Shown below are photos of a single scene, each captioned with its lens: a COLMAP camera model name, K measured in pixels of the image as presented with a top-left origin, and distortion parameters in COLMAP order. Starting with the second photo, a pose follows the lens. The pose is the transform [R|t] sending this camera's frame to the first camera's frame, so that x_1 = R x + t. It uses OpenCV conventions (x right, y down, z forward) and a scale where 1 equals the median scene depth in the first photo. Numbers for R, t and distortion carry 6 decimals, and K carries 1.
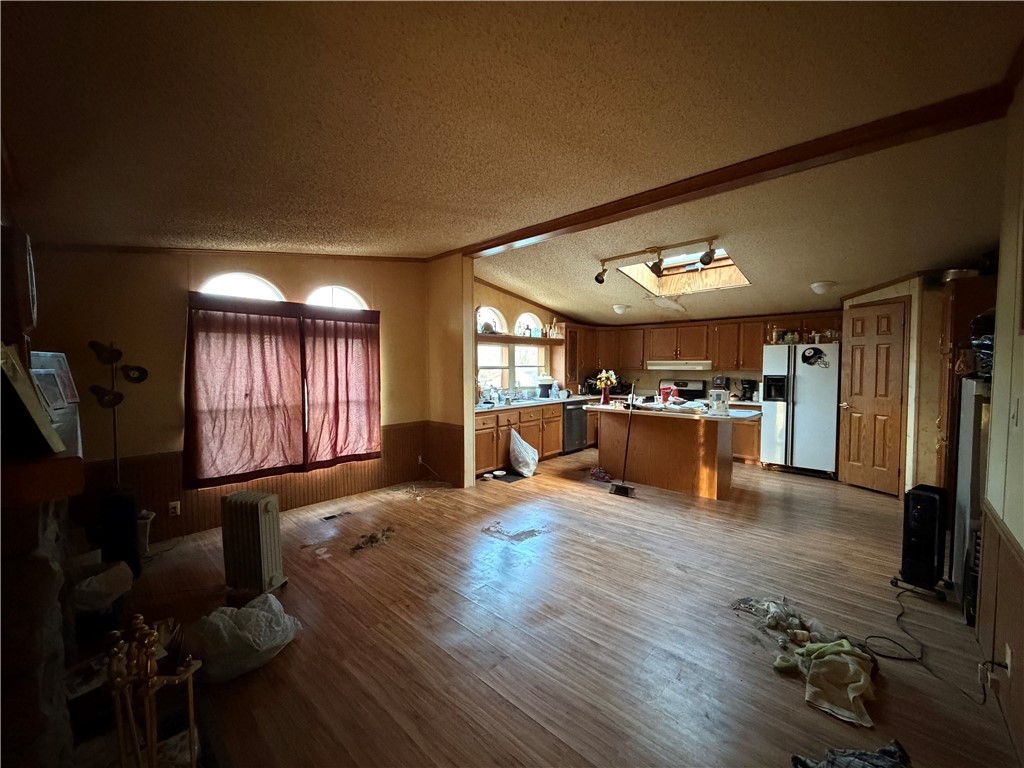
lens RADIAL K [[404.8, 0, 509.5], [0, 404.8, 383.5], [0, 0, 1]] dist [-0.002710, -0.000423]
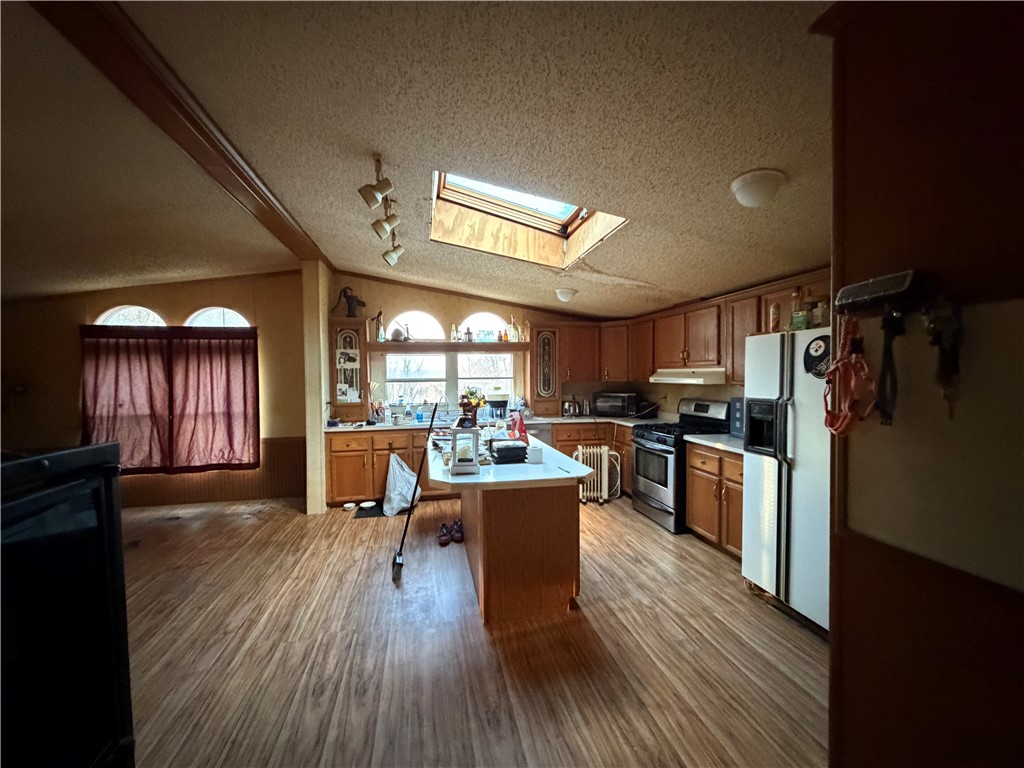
lens RADIAL K [[404.8, 0, 509.5], [0, 404.8, 383.5], [0, 0, 1]] dist [-0.002710, -0.000423]
pose [[0.821902, 0.006126, -0.569596, 0.828585], [-0.015851, 0.999801, -0.012119, -0.033964], [0.569408, 0.018989, 0.821836, 0.542872]]
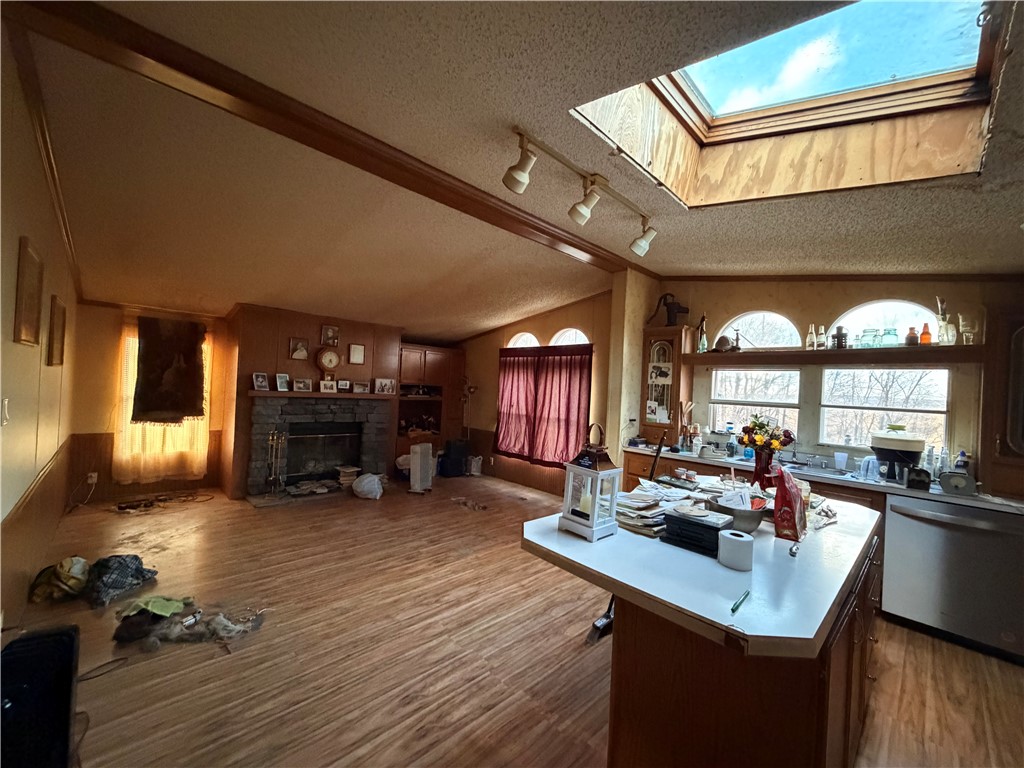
lens RADIAL K [[404.8, 0, 509.5], [0, 404.8, 383.5], [0, 0, 1]] dist [-0.002710, -0.000423]
pose [[-0.052443, -0.009300, -0.998581, 0.837328], [-0.091174, 0.995825, -0.004486, -0.045216], [0.994453, 0.090810, -0.053072, 0.878054]]
